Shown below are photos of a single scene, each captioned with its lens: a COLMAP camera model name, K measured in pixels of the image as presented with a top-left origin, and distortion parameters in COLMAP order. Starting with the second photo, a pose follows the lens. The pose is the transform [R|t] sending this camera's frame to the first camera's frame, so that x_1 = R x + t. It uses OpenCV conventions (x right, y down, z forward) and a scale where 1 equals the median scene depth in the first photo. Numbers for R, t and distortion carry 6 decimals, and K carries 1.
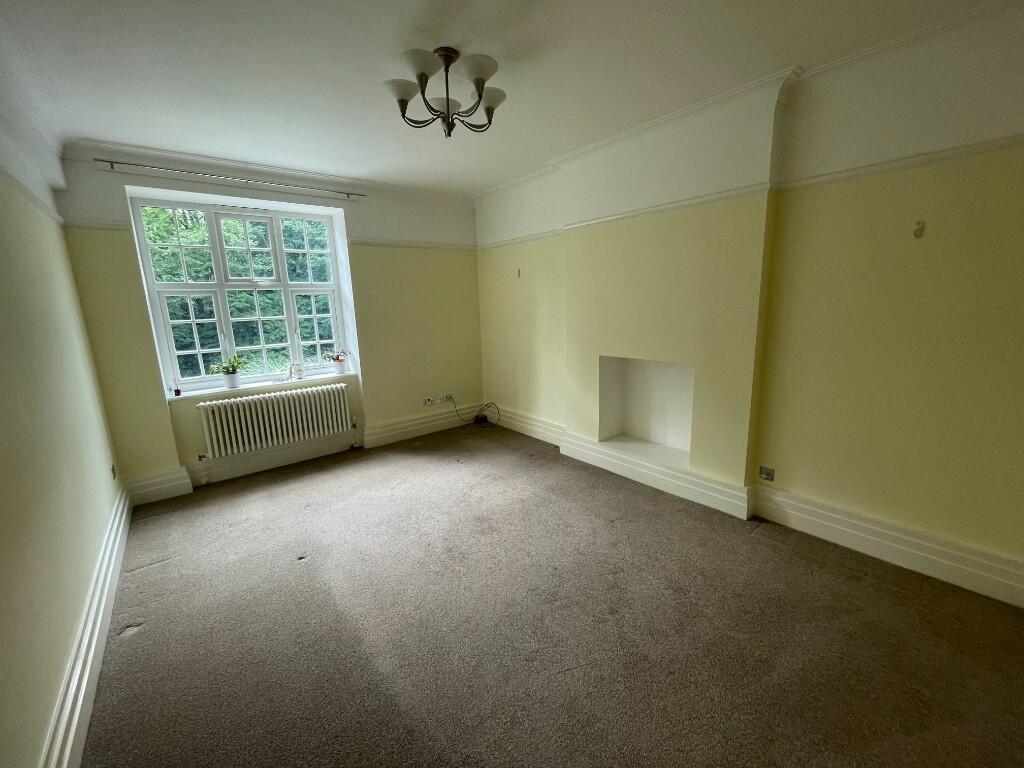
lens RADIAL K [[414.6, 0, 508.7], [0, 414.6, 379.2], [0, 0, 1]] dist [-0.002707, -0.000407]
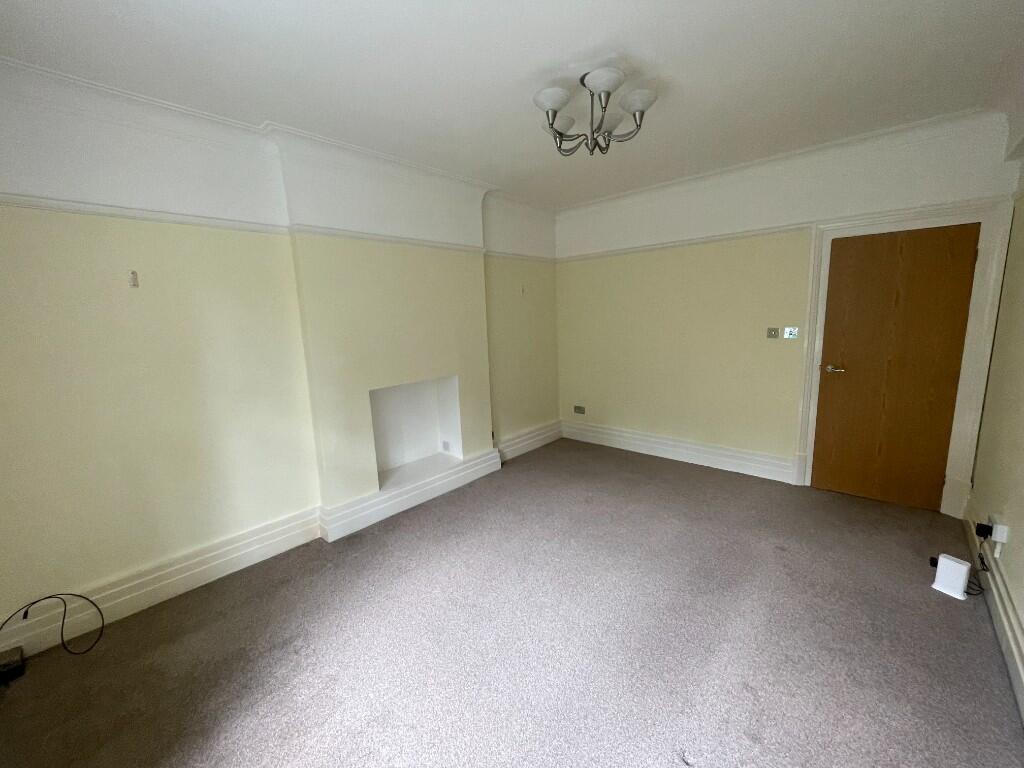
lens RADIAL K [[414.6, 0, 518.8], [0, 414.6, 382.7], [0, 0, 1]] dist [-0.002707, -0.000407]
pose [[-0.165410, -0.131315, 0.977444, -0.768469], [0.218393, 0.961613, 0.166146, -0.172374], [-0.961740, 0.240949, -0.130382, 0.935486]]
